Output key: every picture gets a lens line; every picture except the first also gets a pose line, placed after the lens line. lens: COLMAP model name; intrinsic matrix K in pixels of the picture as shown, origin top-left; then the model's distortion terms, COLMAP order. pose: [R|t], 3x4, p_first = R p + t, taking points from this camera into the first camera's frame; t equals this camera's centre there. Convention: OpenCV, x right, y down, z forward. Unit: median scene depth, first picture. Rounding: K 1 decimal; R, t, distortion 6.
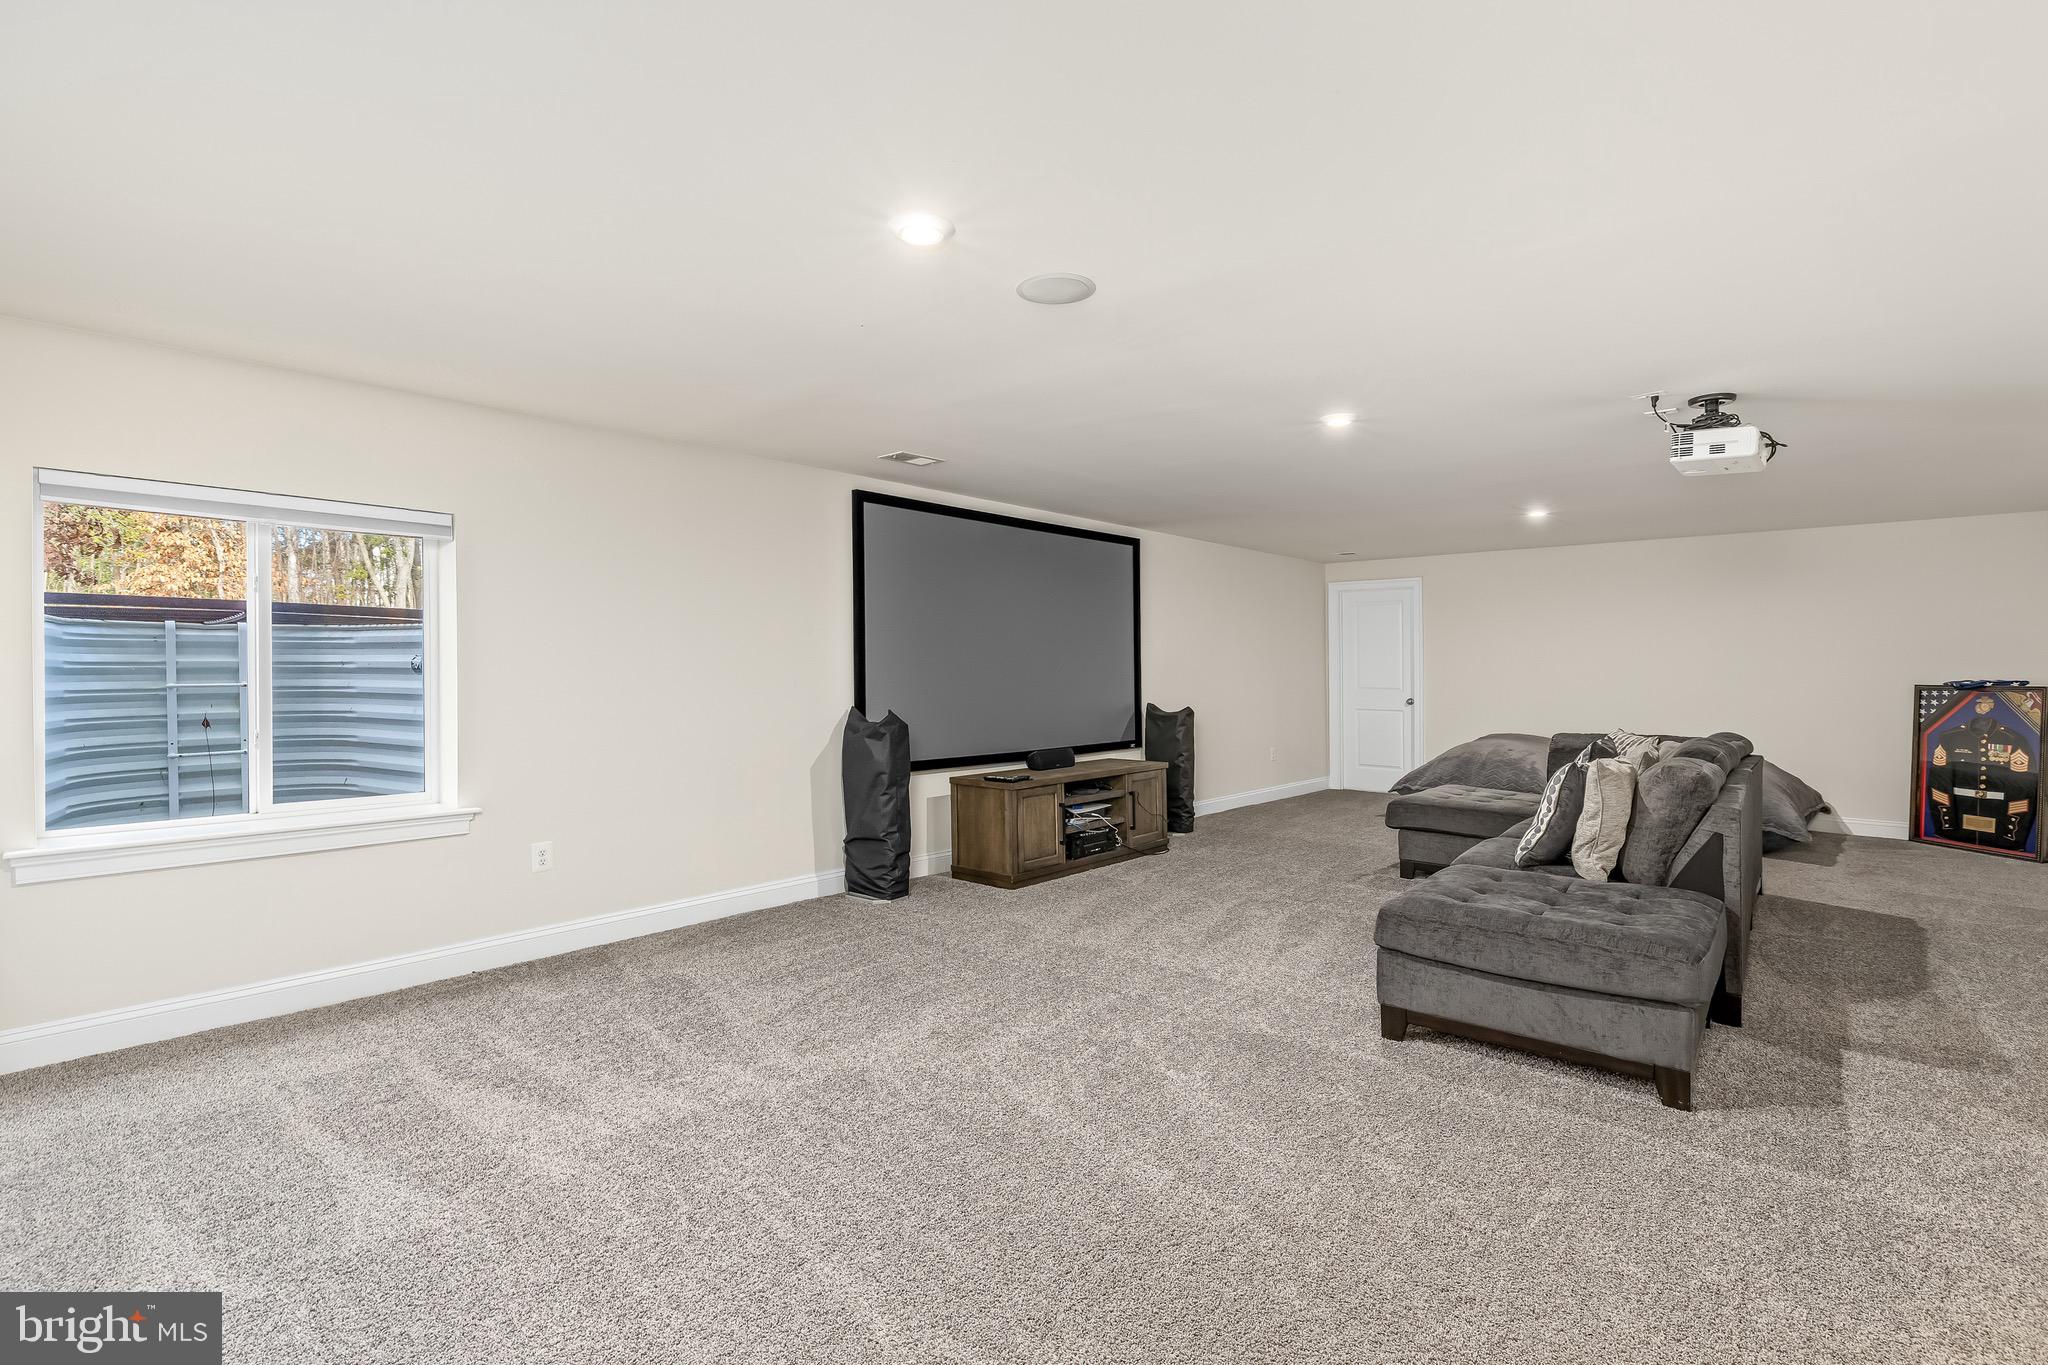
lens RADIAL K [[956.8, 0, 1031.6], [0, 956.8, 676.8], [0, 0, 1]] dist [-0.003460, 0.000427]
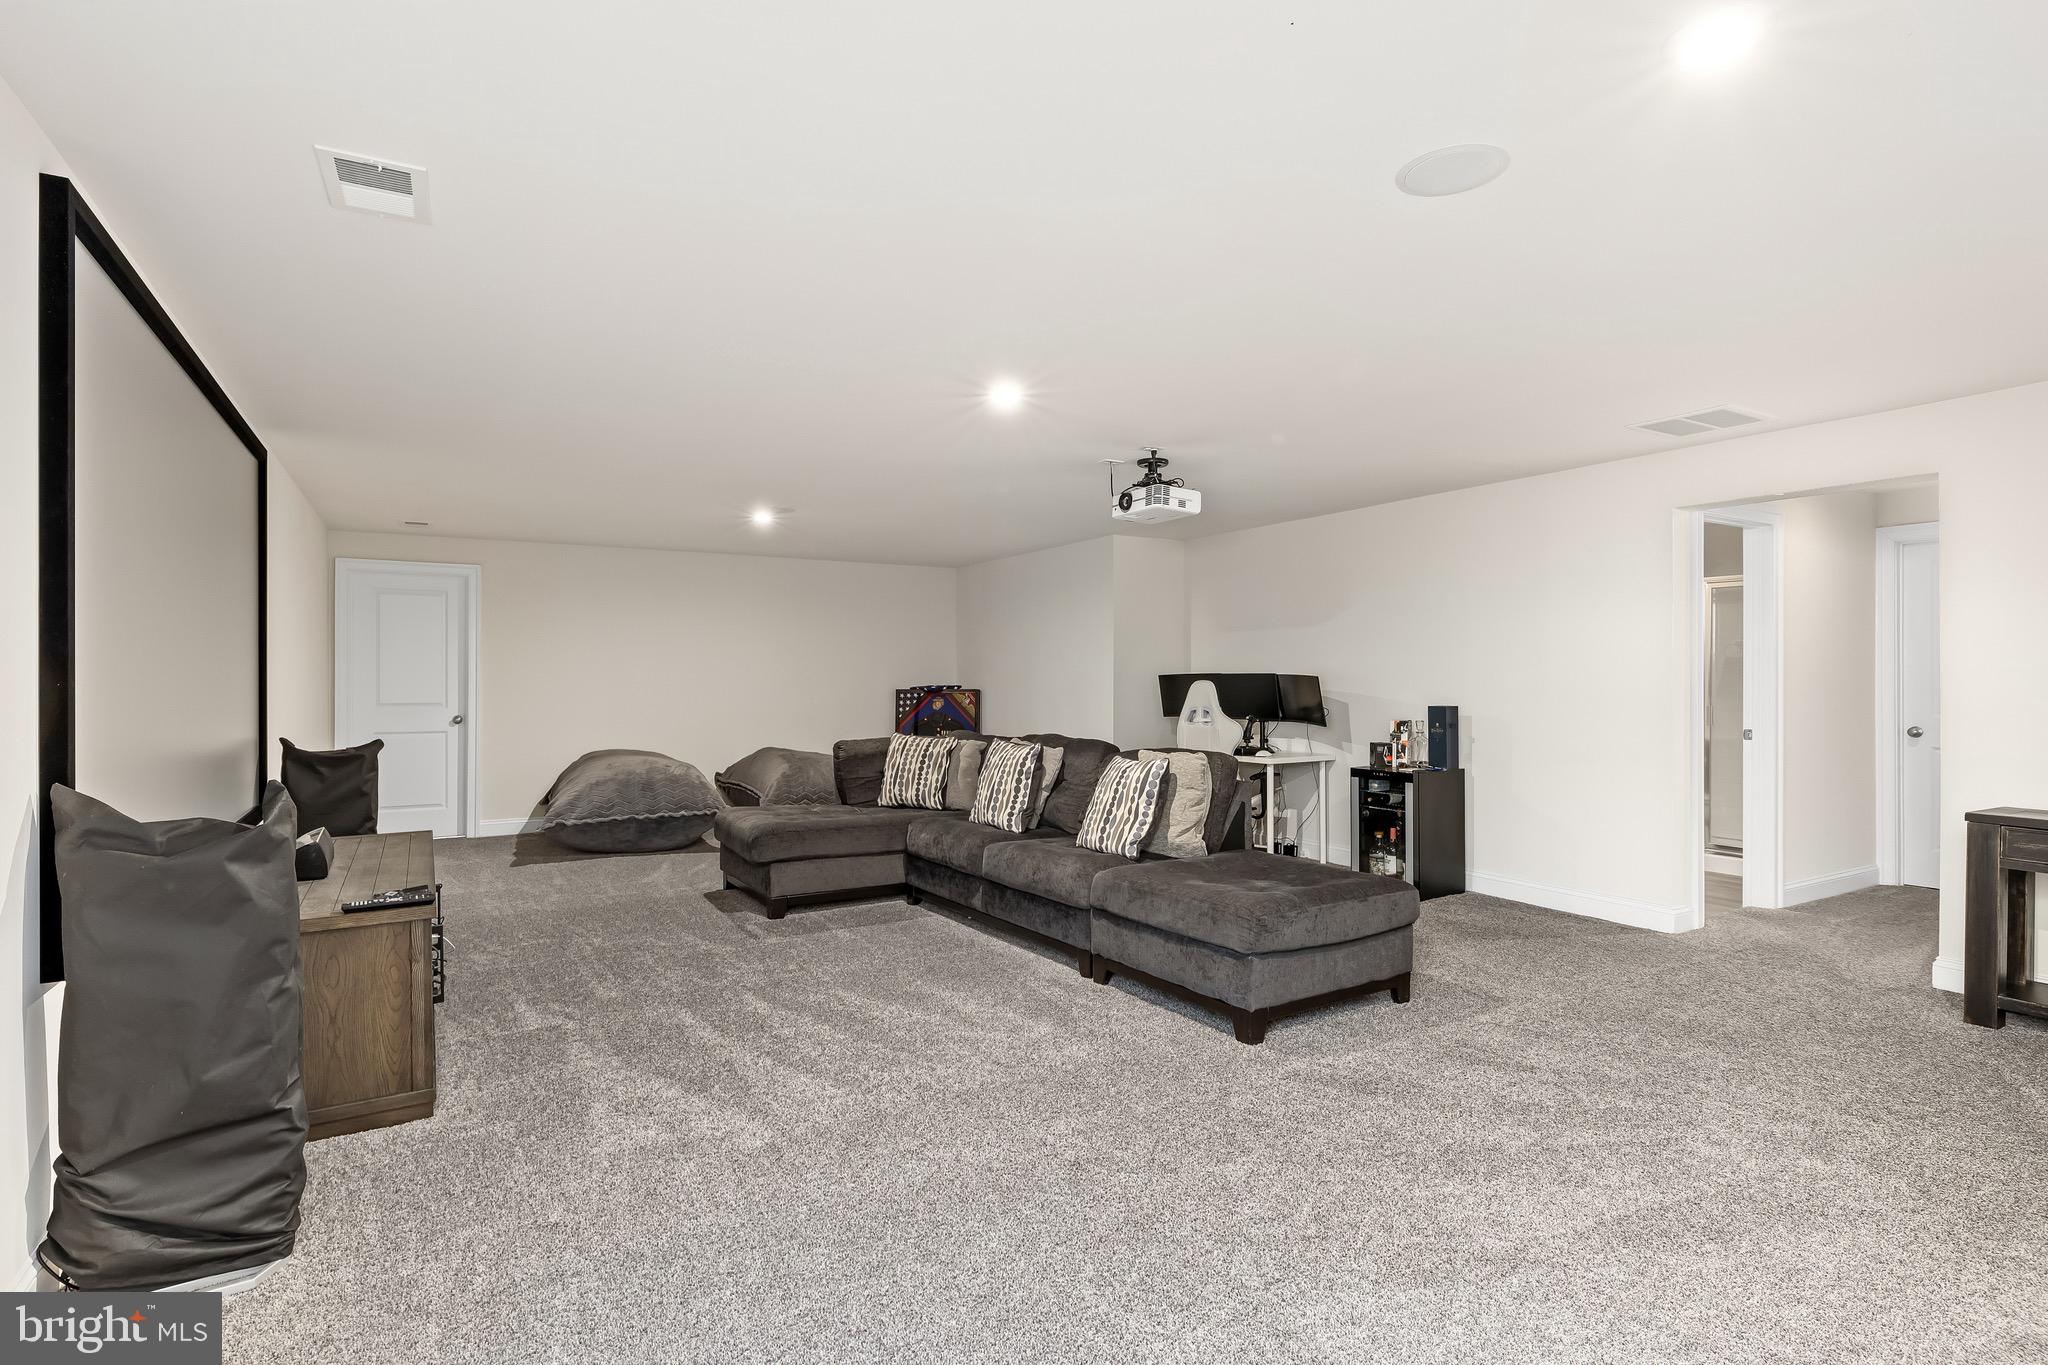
lens RADIAL K [[956.8, 0, 1024.5], [0, 956.8, 680.5], [0, 0, 1]] dist [-0.003460, 0.000427]
pose [[0.343592, -0.003259, 0.939113, -0.291769], [0.009958, 0.999950, -0.000173, -0.002292], [-0.939066, 0.009411, 0.343608, 0.400156]]
